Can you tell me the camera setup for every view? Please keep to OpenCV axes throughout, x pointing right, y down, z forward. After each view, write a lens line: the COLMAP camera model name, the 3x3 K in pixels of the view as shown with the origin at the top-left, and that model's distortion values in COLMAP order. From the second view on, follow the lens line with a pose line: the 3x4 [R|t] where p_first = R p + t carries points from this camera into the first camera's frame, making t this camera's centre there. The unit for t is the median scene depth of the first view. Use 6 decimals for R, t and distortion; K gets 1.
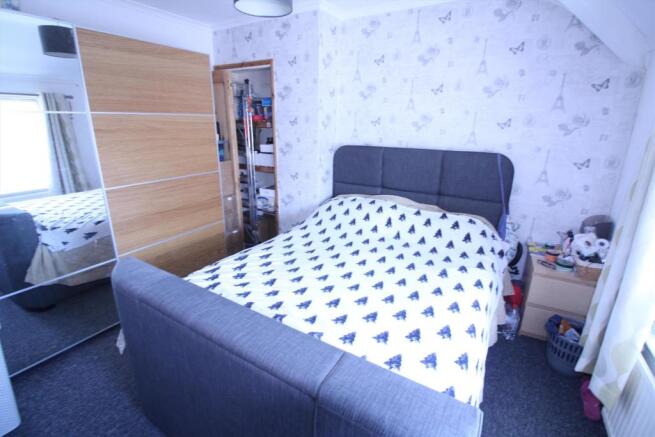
lens RADIAL K [[307.5, 0, 328.4], [0, 307.5, 213.4], [0, 0, 1]] dist [0.001845, -0.013375]
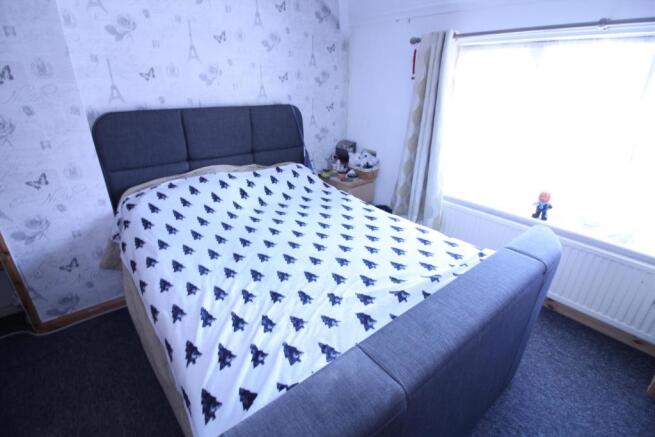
lens RADIAL K [[307.5, 0, 328.4], [0, 307.5, 213.4], [0, 0, 1]] dist [0.001845, -0.013375]
pose [[0.331968, -0.382125, 0.862426, -0.541880], [0.256985, 0.916327, 0.307088, -0.135406], [-0.907610, 0.119687, 0.402392, 0.447140]]
